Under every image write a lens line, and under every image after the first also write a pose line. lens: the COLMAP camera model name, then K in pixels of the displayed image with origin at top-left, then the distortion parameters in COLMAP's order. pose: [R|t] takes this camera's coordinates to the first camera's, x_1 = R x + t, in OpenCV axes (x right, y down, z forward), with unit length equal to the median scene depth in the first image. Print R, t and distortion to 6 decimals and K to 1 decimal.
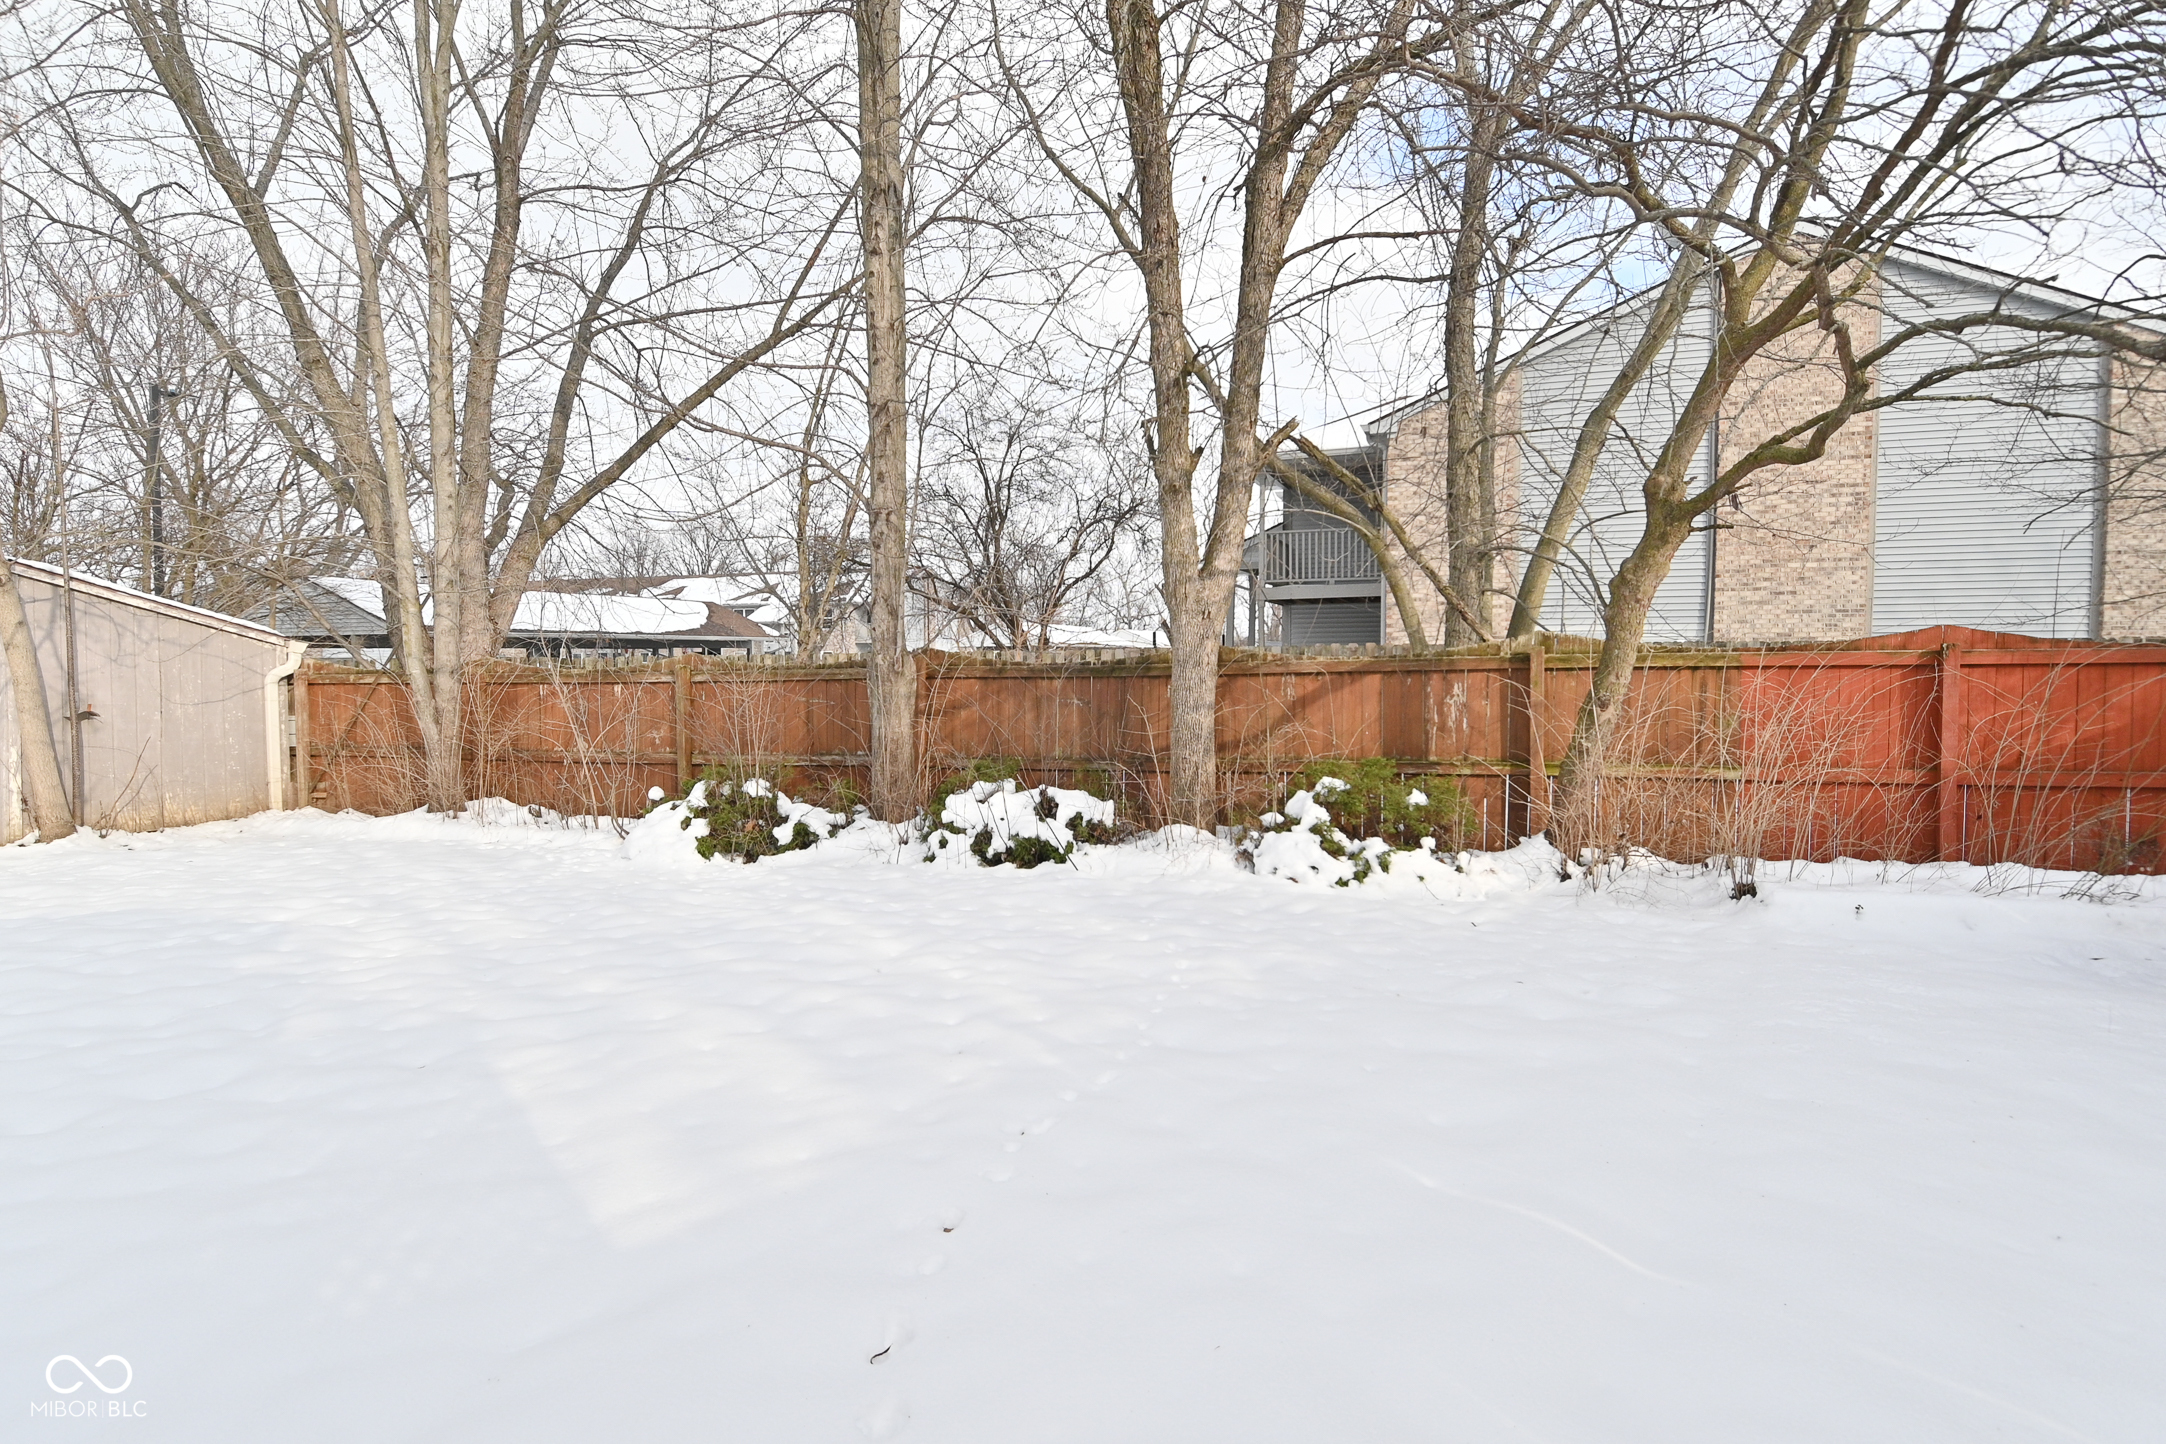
lens RADIAL K [[1141.0, 0, 1094.2], [0, 1141.0, 719.3], [0, 0, 1]] dist [-0.001240, -0.014421]
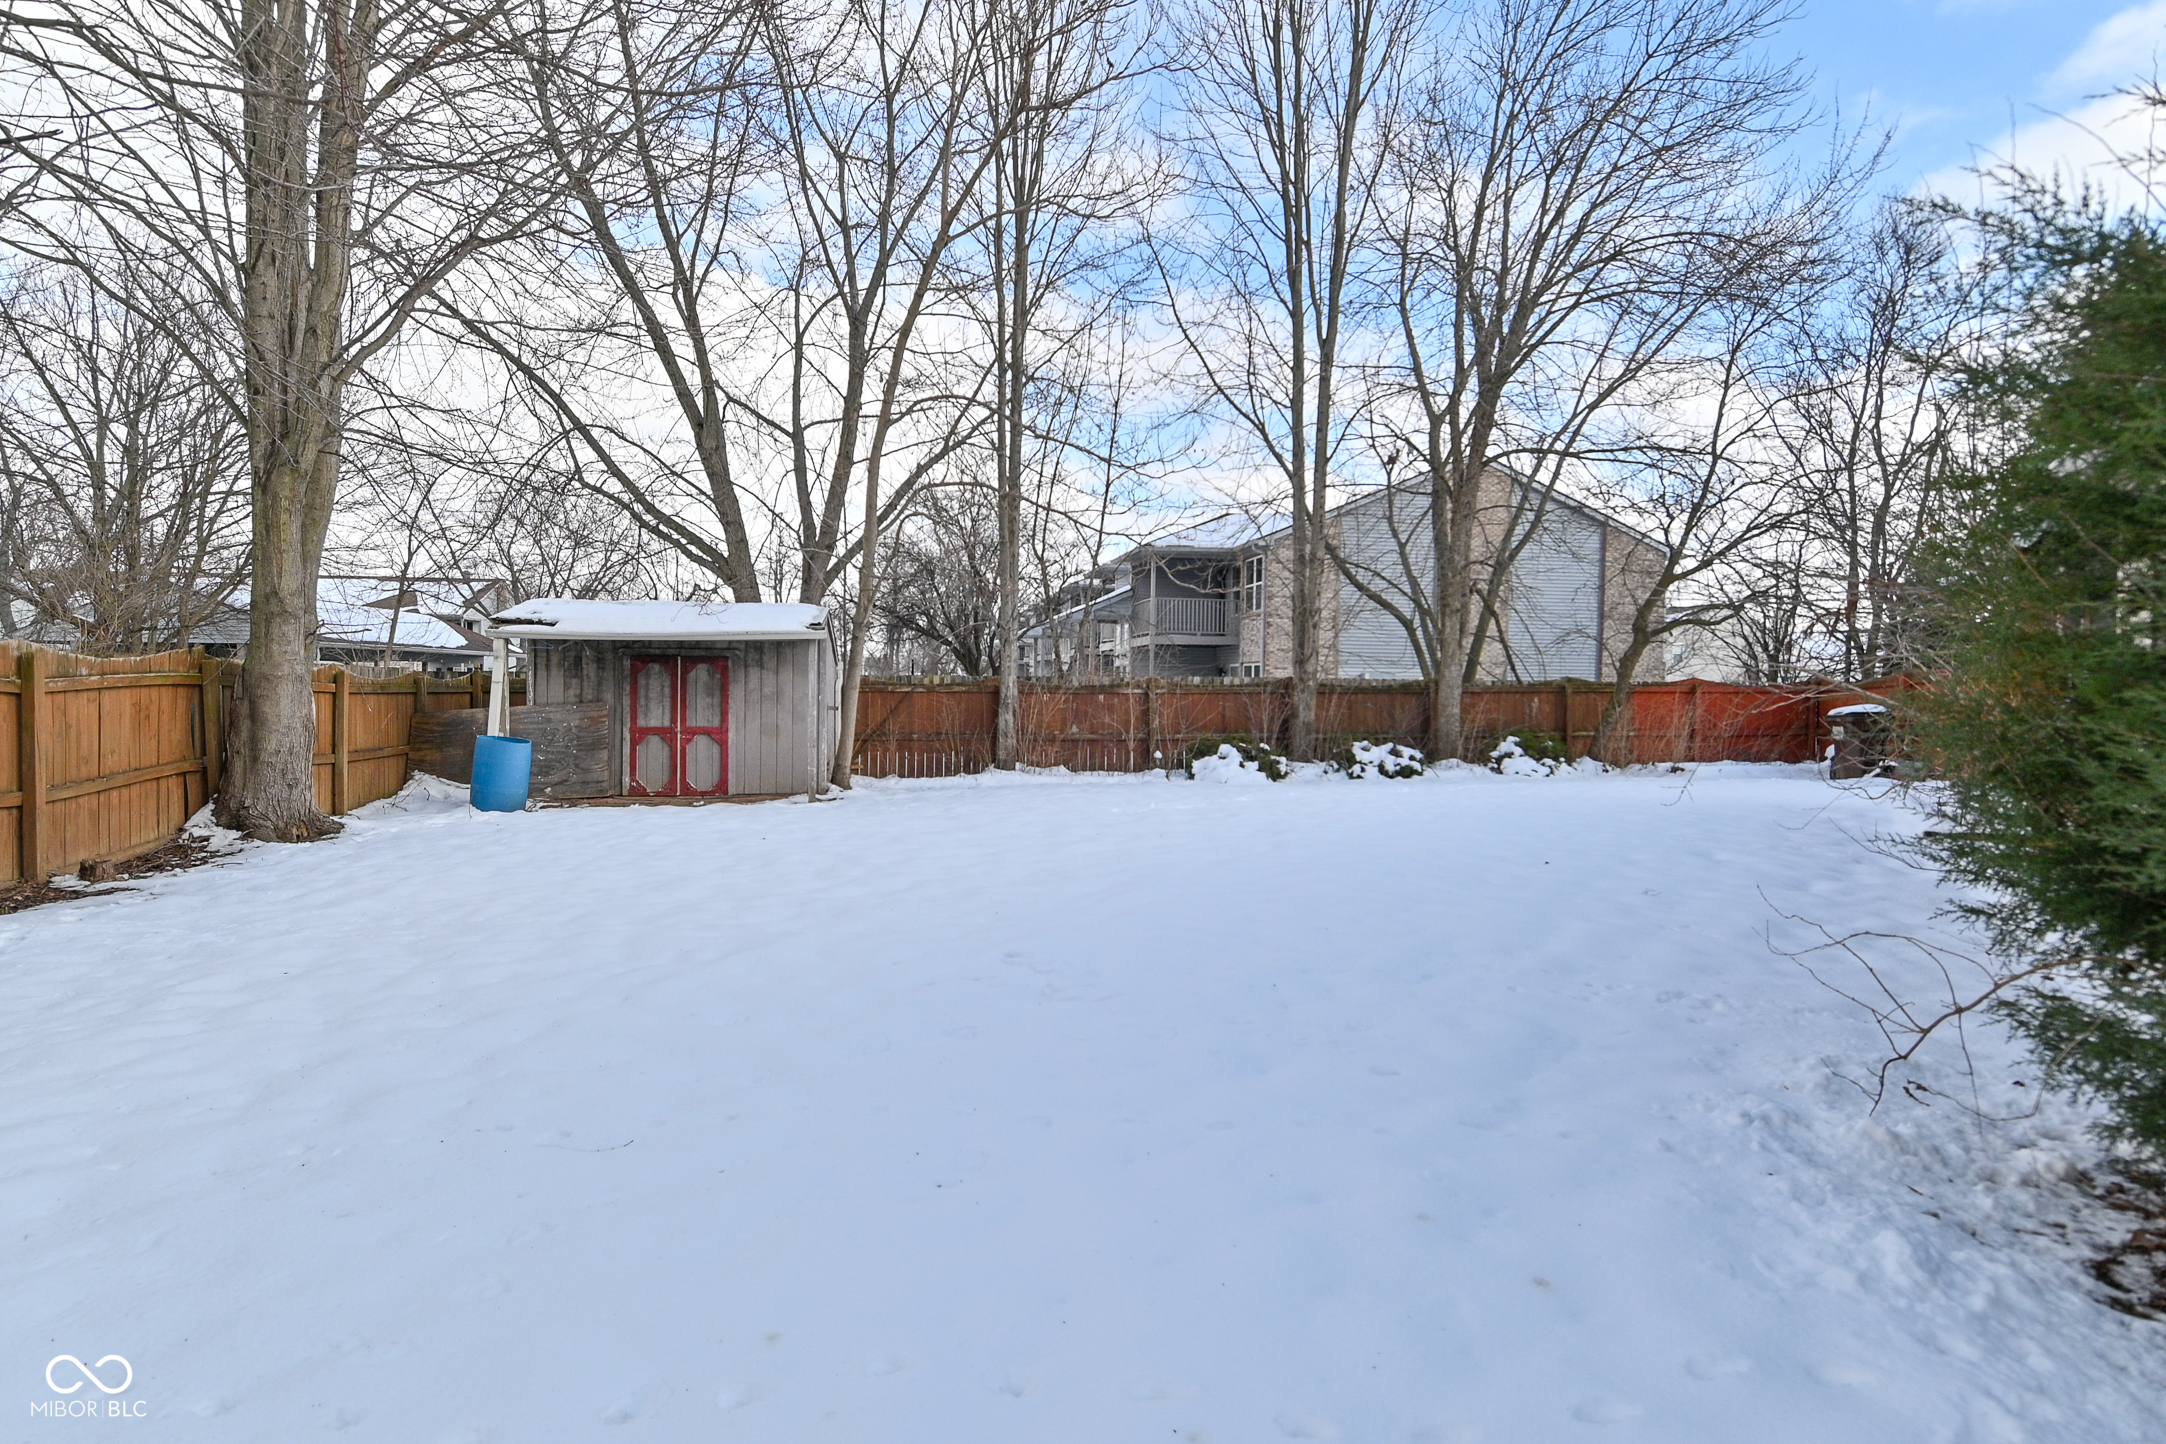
lens RADIAL K [[1141.0, 0, 1085.3], [0, 1141.0, 714.3], [0, 0, 1]] dist [-0.001240, -0.014421]
pose [[0.886160, 0.004781, 0.463355, -1.209162], [0.007847, 0.999649, -0.025321, 0.042058], [-0.463313, 0.026075, 0.885811, -0.497337]]
